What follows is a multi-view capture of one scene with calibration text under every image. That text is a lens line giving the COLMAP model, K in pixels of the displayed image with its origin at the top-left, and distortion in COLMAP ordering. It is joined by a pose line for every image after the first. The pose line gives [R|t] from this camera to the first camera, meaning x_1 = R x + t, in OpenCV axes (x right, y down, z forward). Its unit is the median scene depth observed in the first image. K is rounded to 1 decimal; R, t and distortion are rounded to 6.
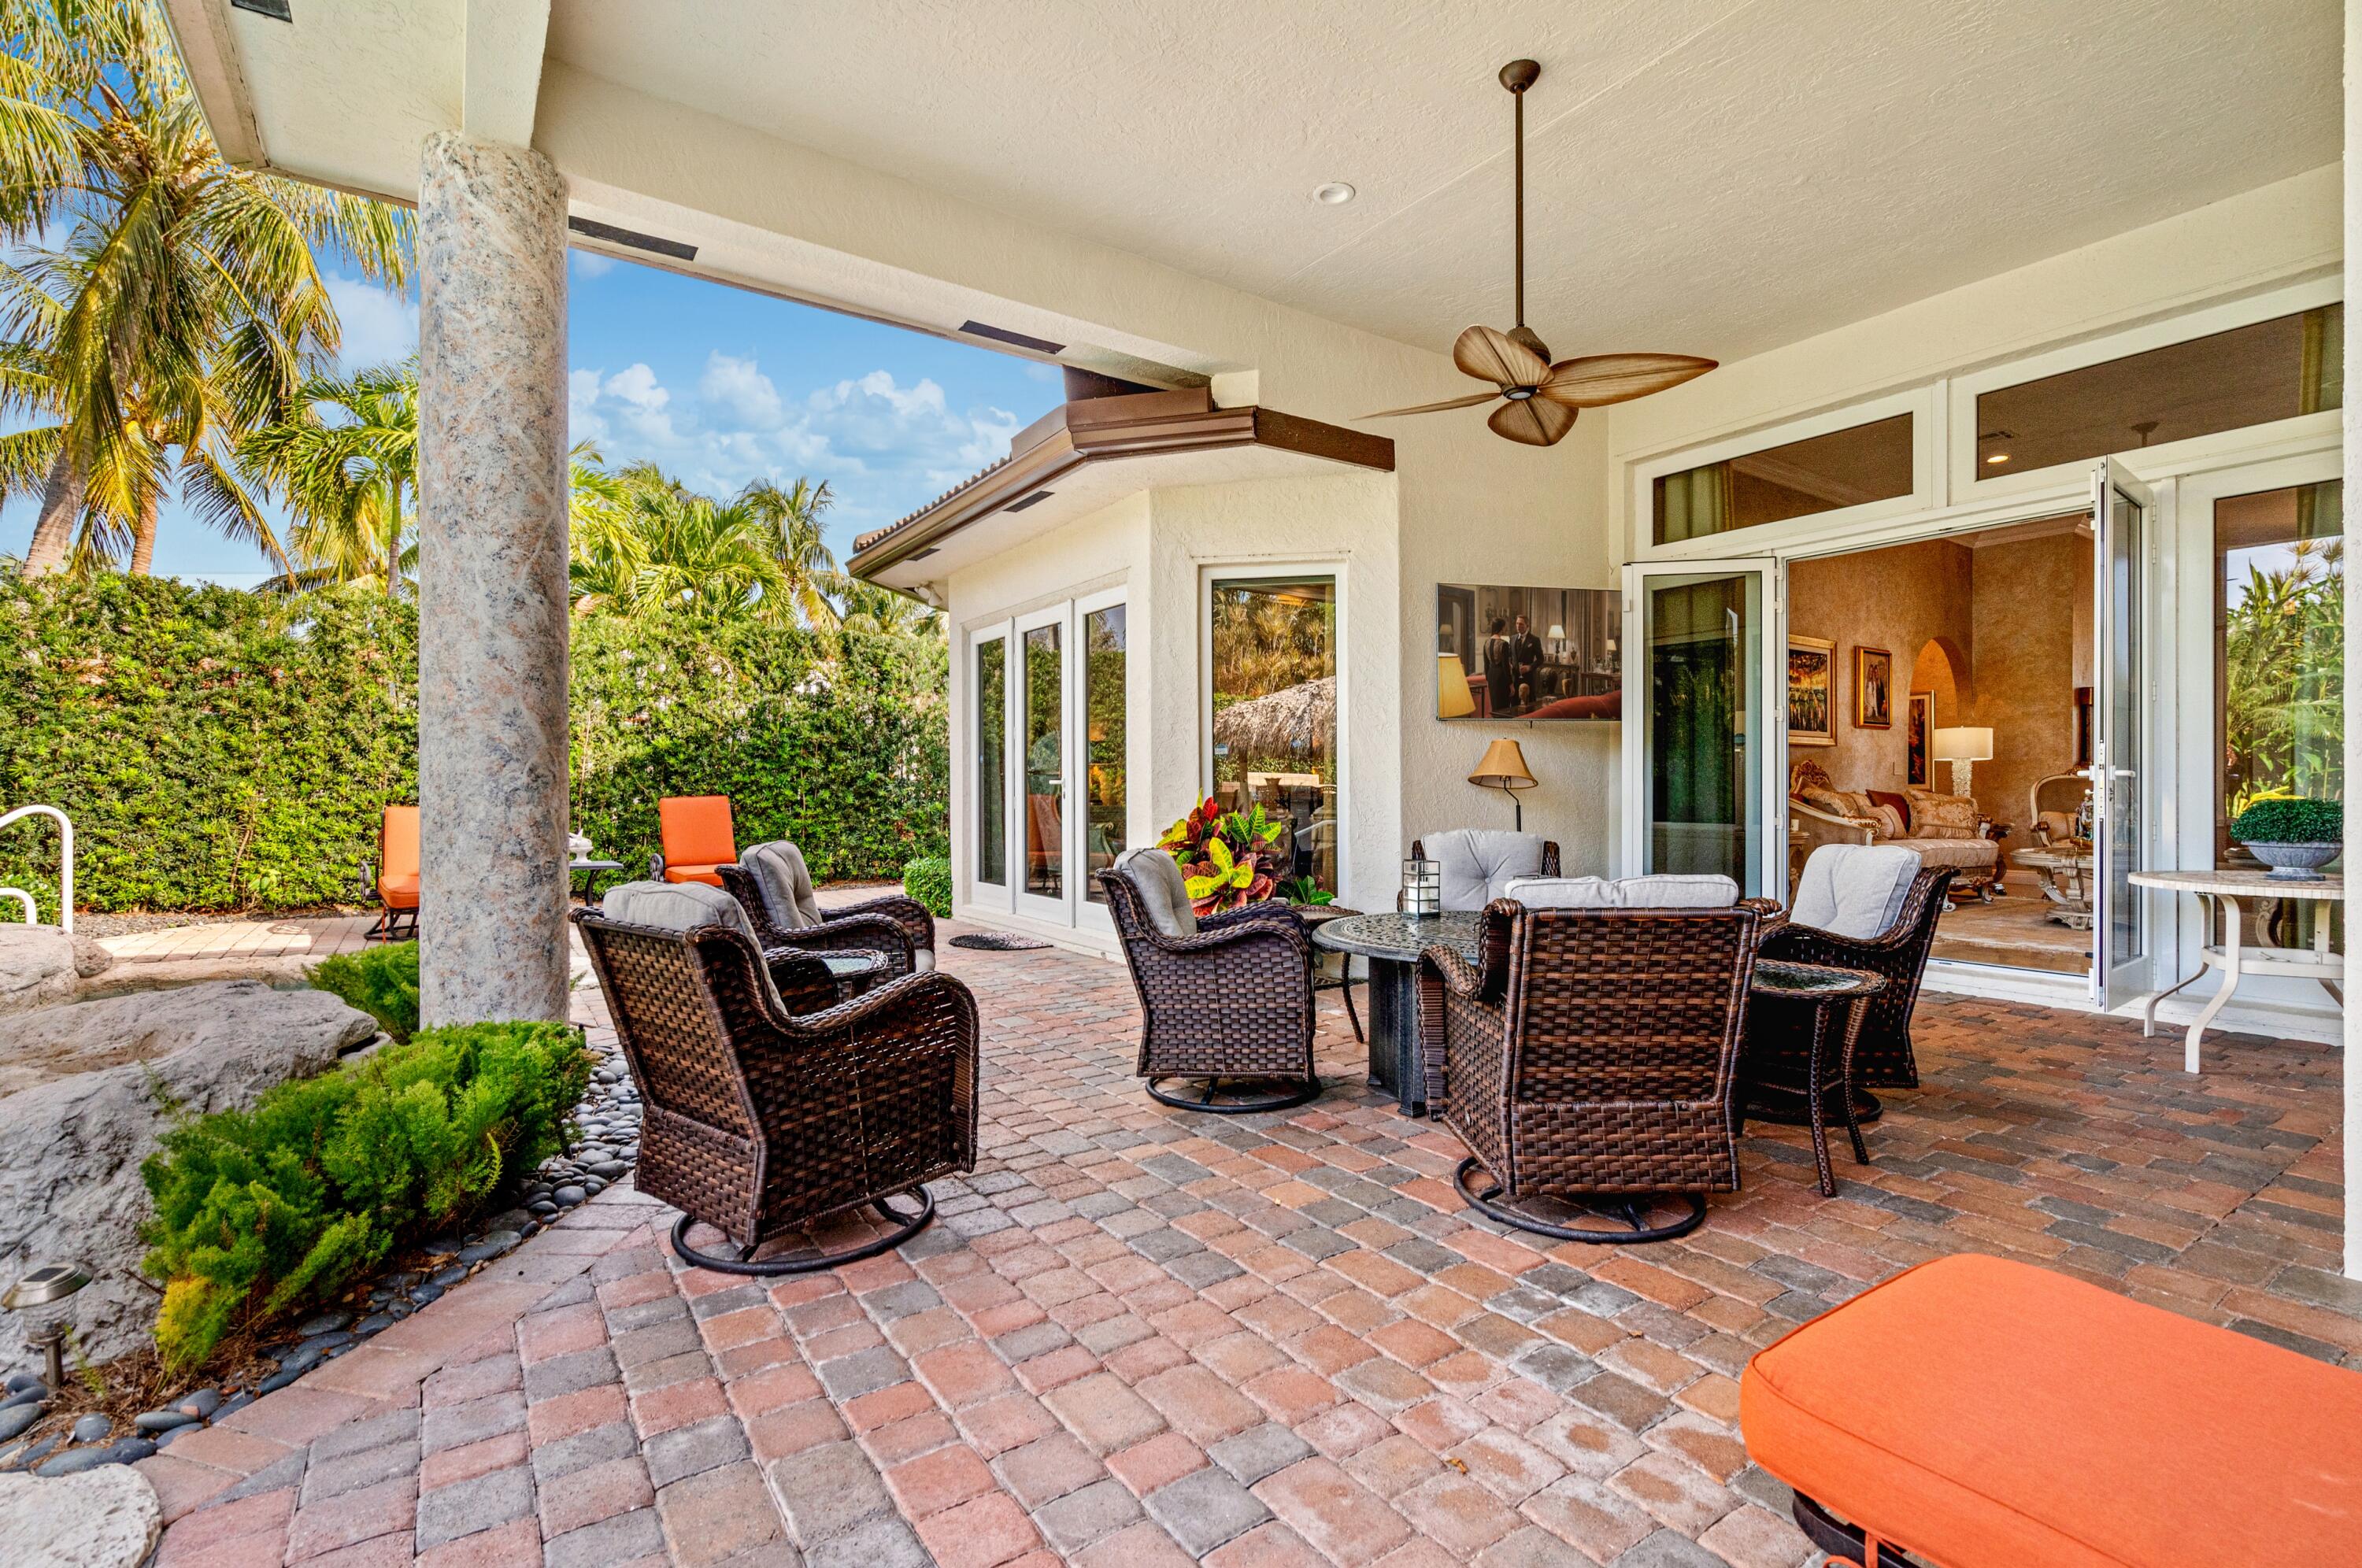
lens RADIAL K [[1081.1, 0, 1181.8], [0, 1081.1, 777.7], [0, 0, 1]] dist [0.000482, -0.000126]
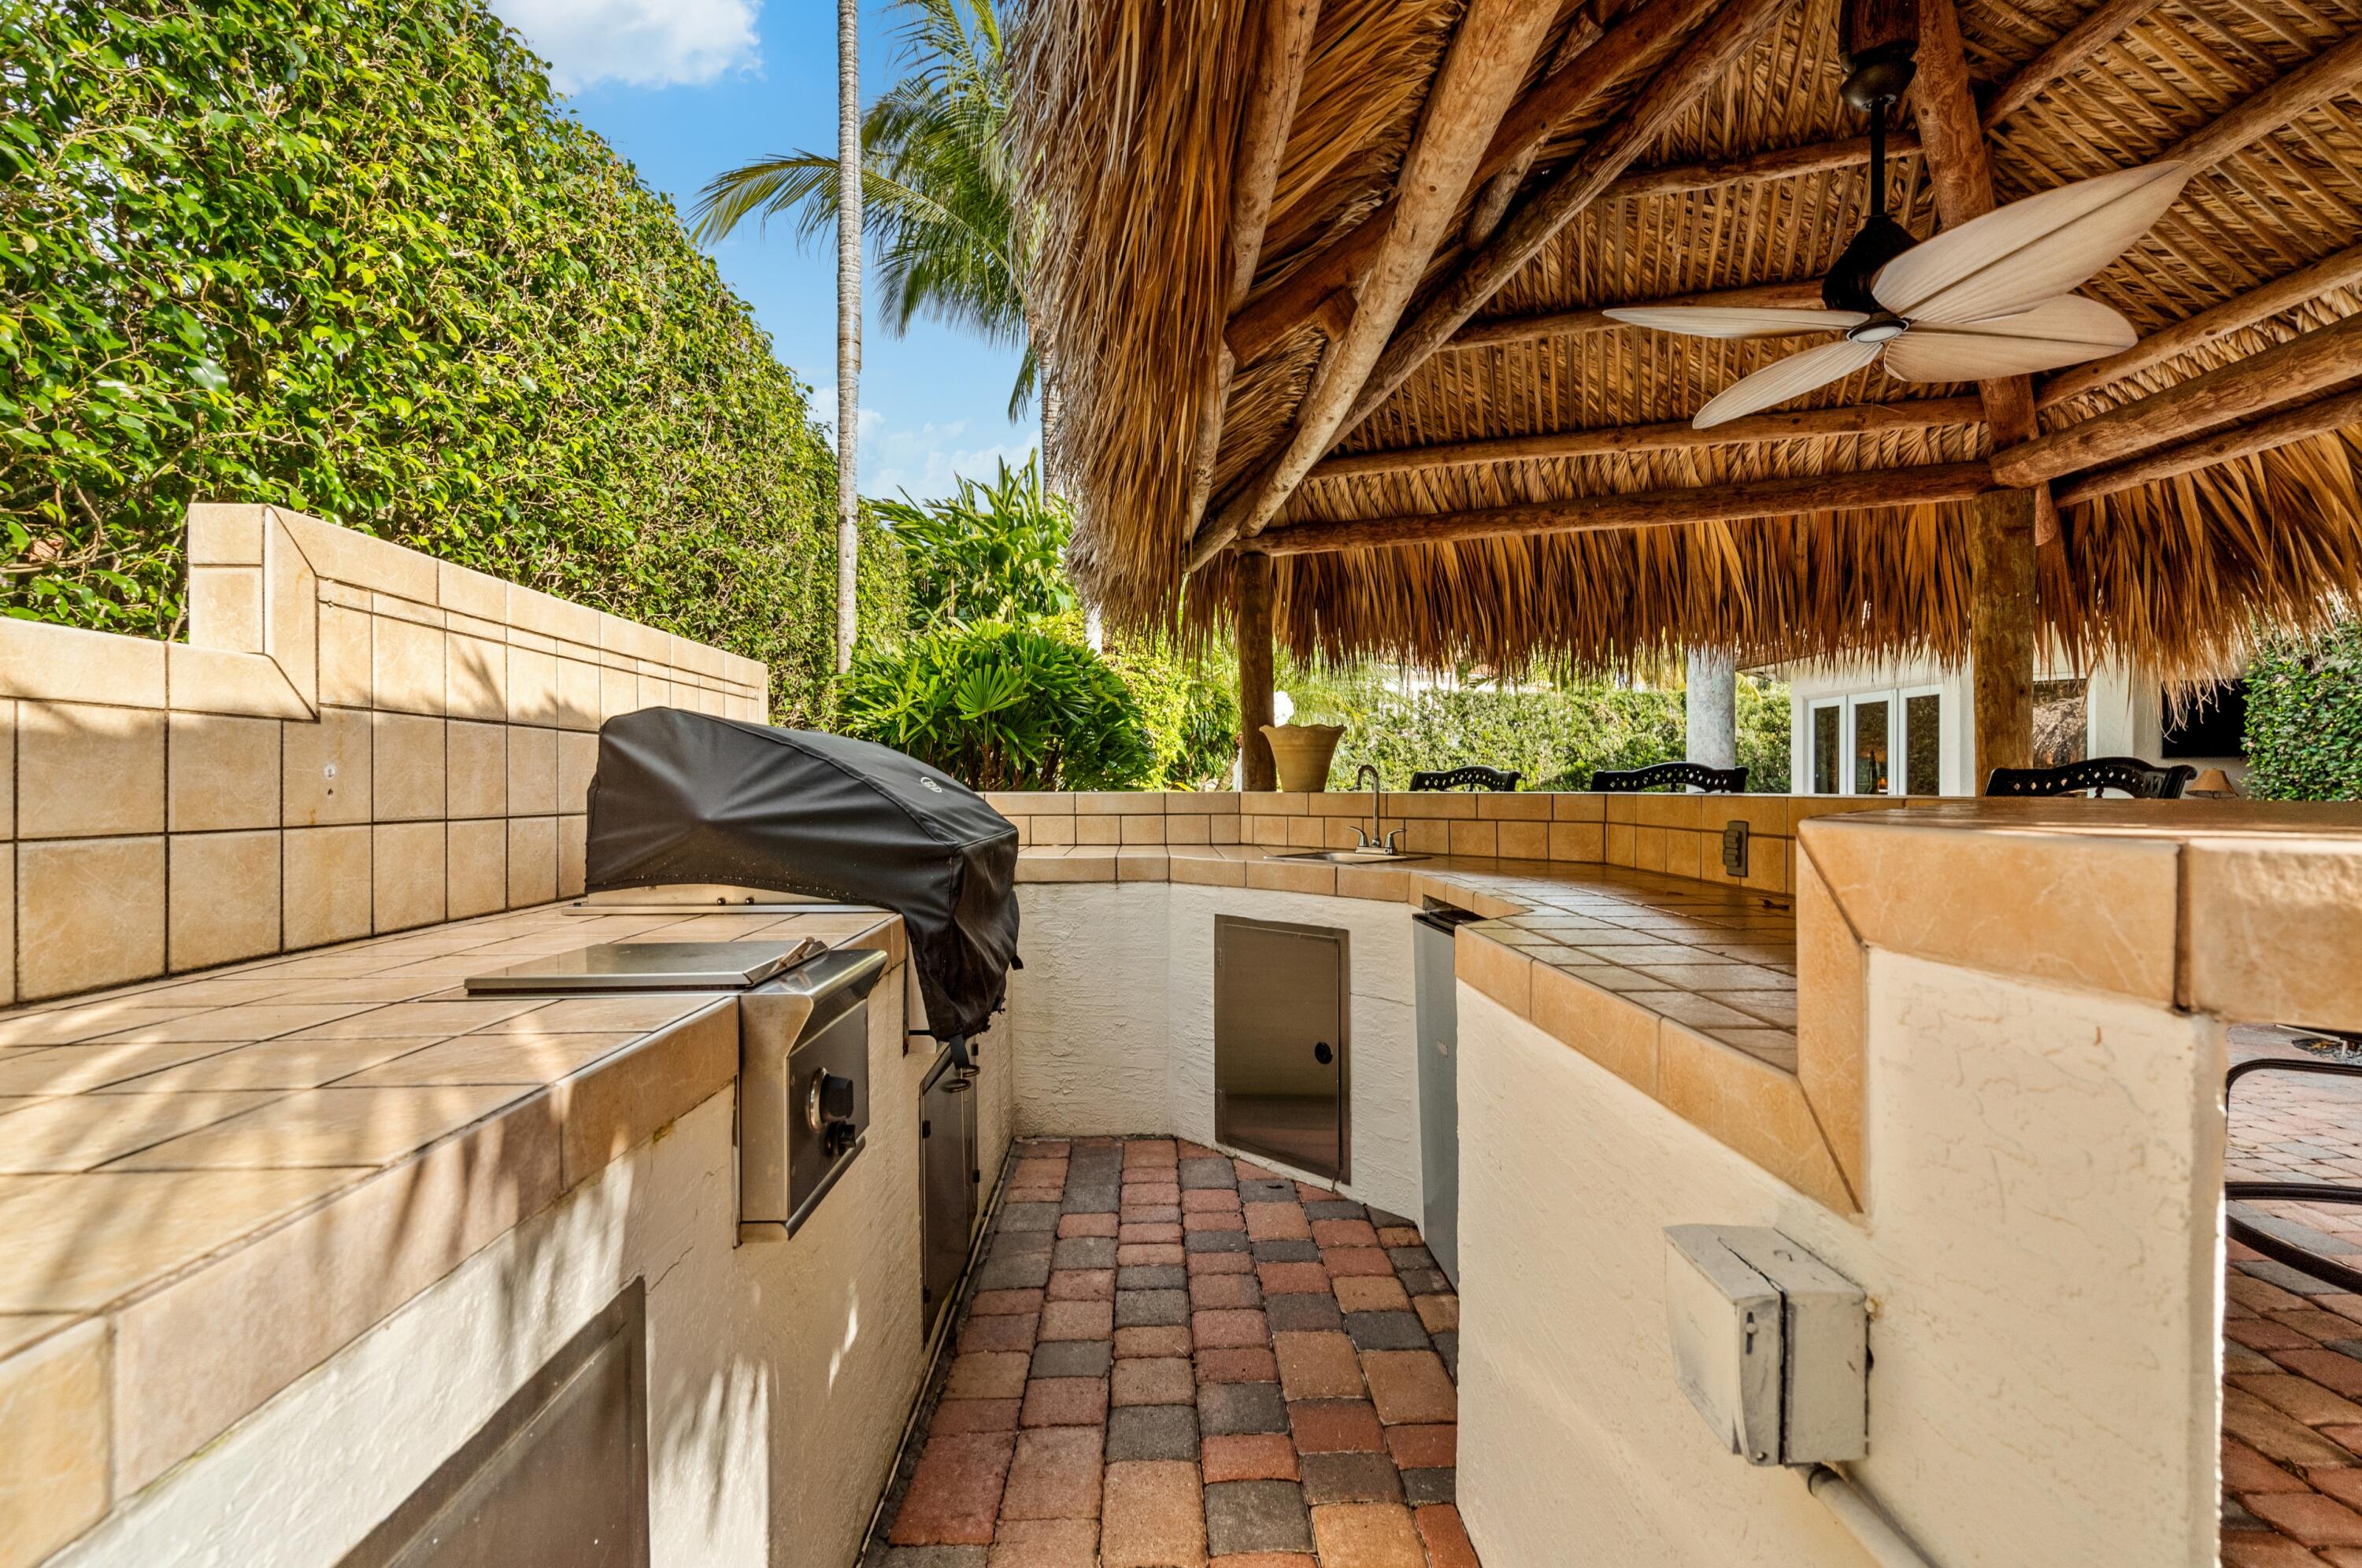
lens RADIAL K [[1081.1, 0, 1193.9], [0, 1081.1, 780.5], [0, 0, 1]] dist [0.000482, -0.000126]
pose [[0.850280, 0.004530, -0.526312, -0.117724], [-0.002286, 0.999985, 0.004915, -0.015374], [0.526326, -0.002976, 0.850277, -0.903260]]
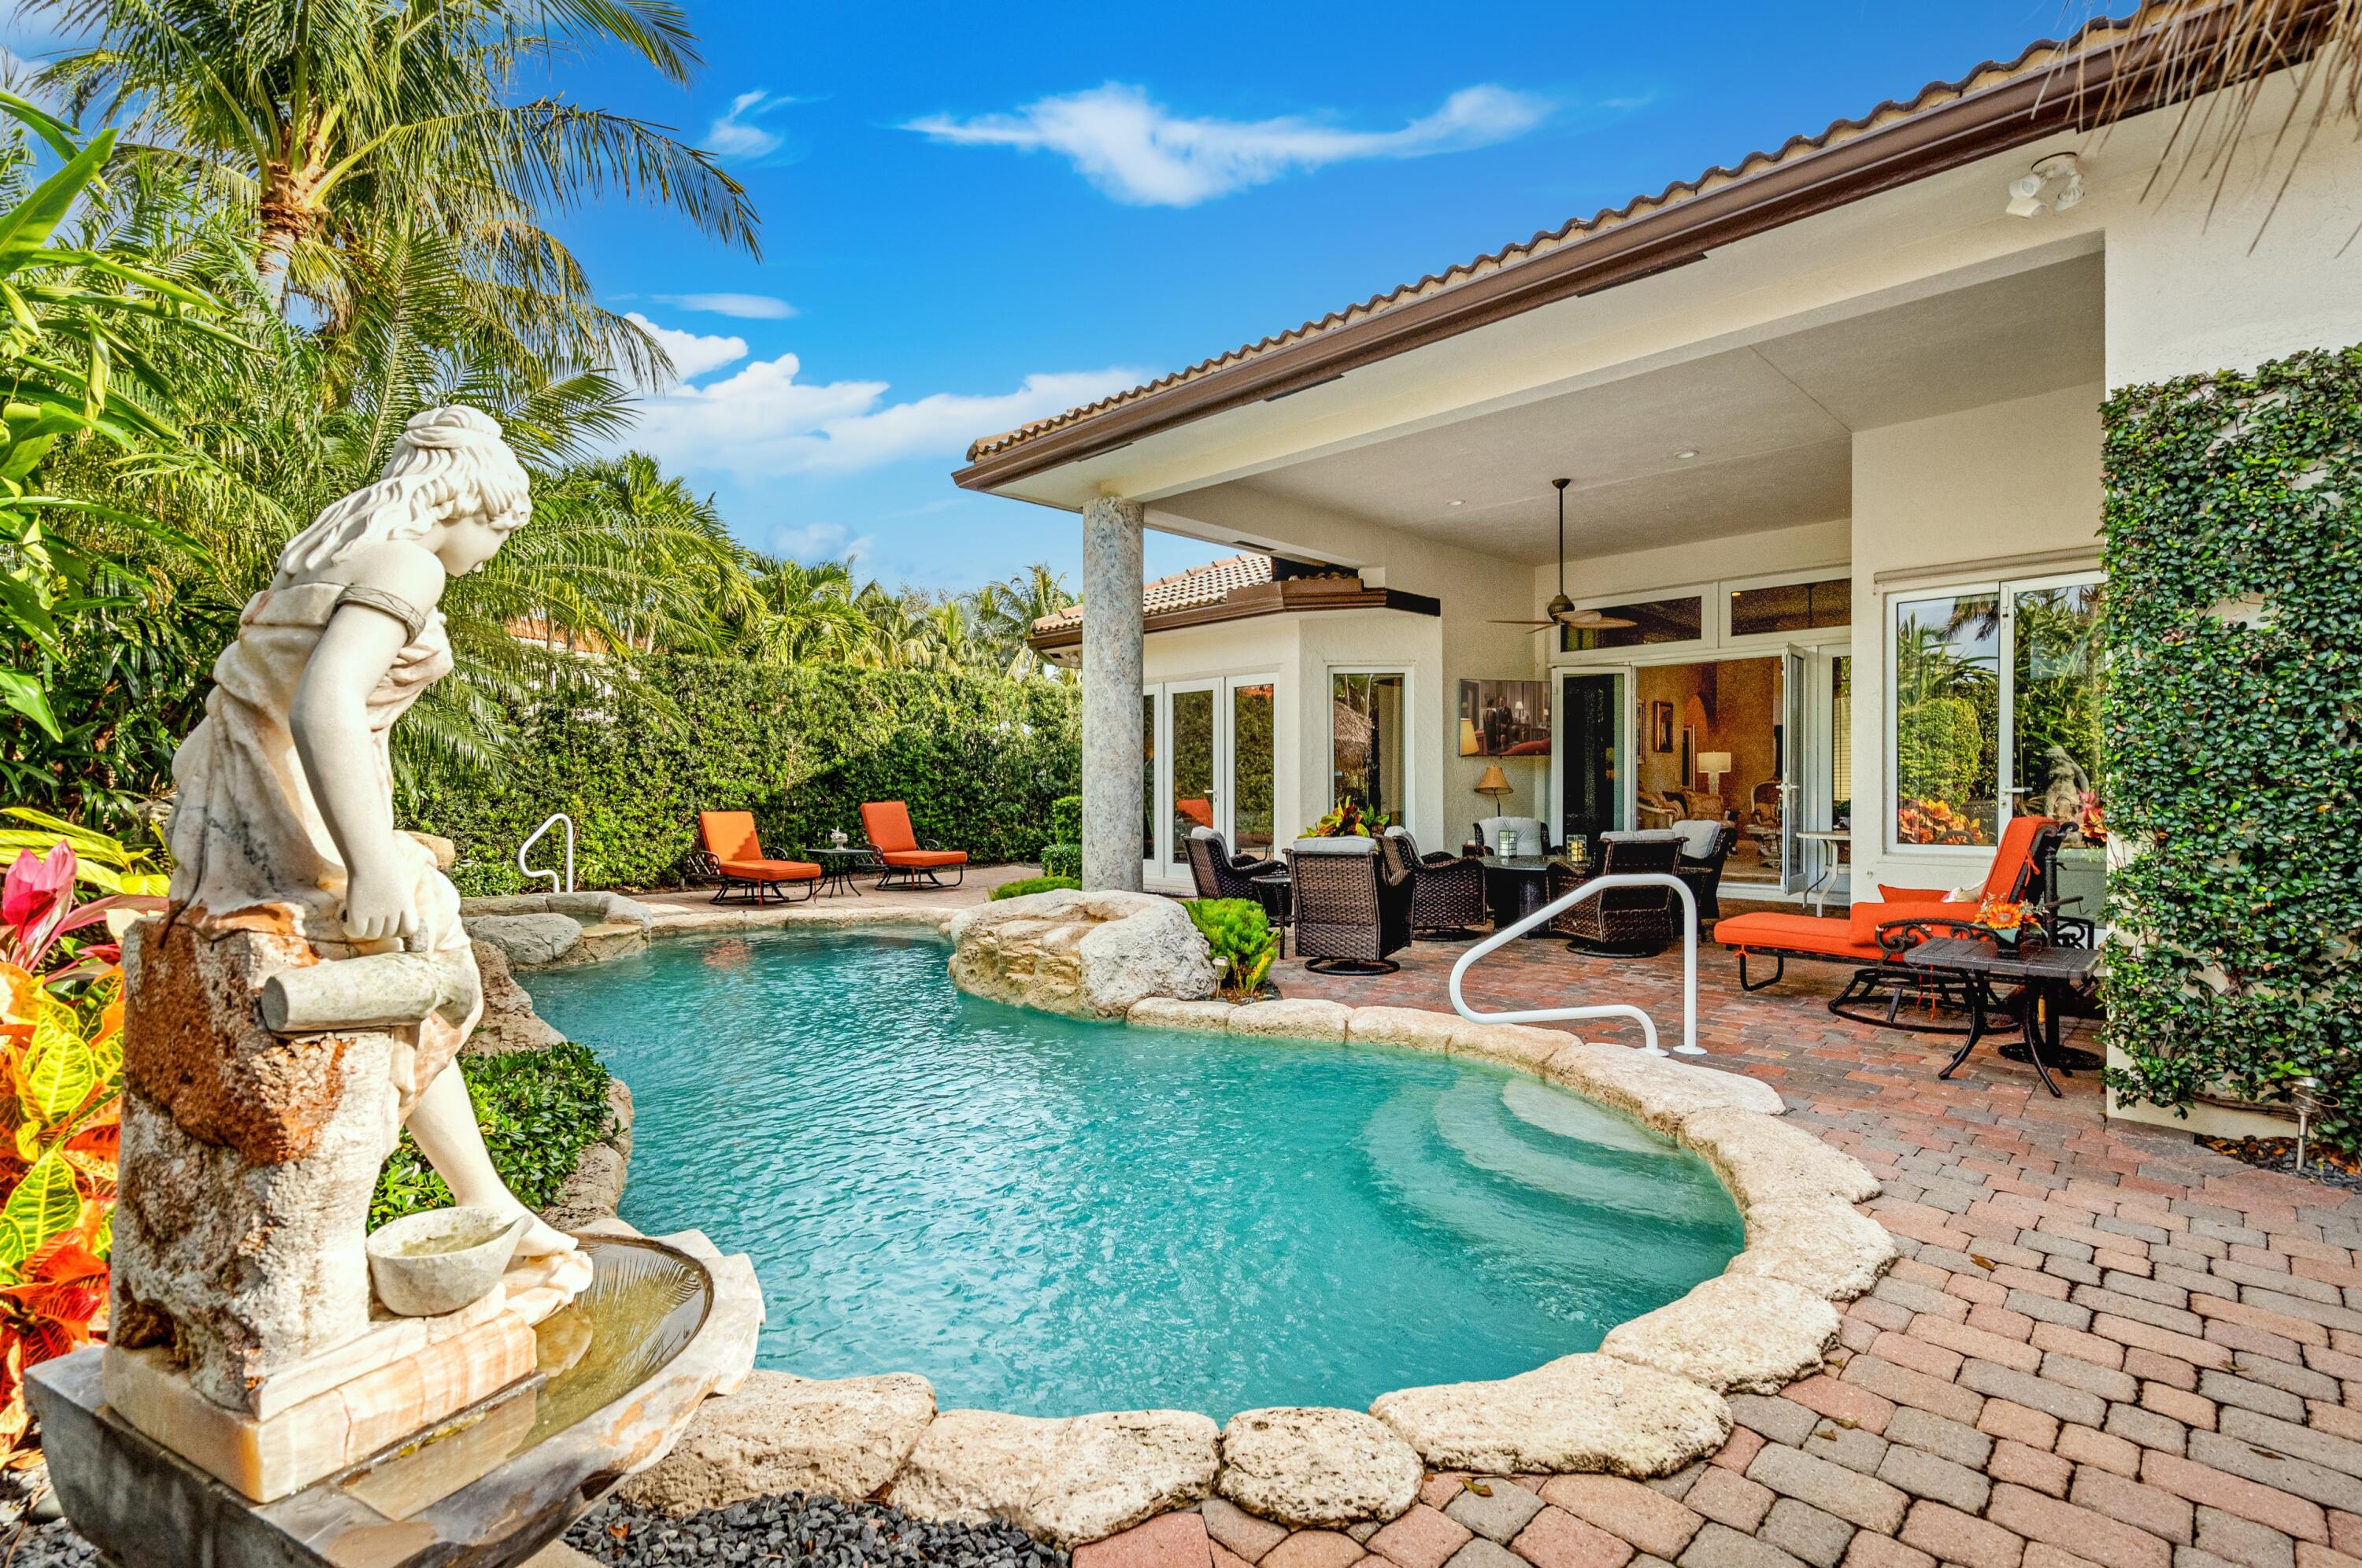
lens RADIAL K [[1081.1, 0, 1186.4], [0, 1081.1, 786.3], [0, 0, 1]] dist [0.000482, -0.000126]
pose [[0.981246, -0.007190, 0.192627, -0.373301], [0.004830, 0.999907, 0.012715, -0.019455], [-0.192700, -0.011546, 0.981190, -0.447779]]
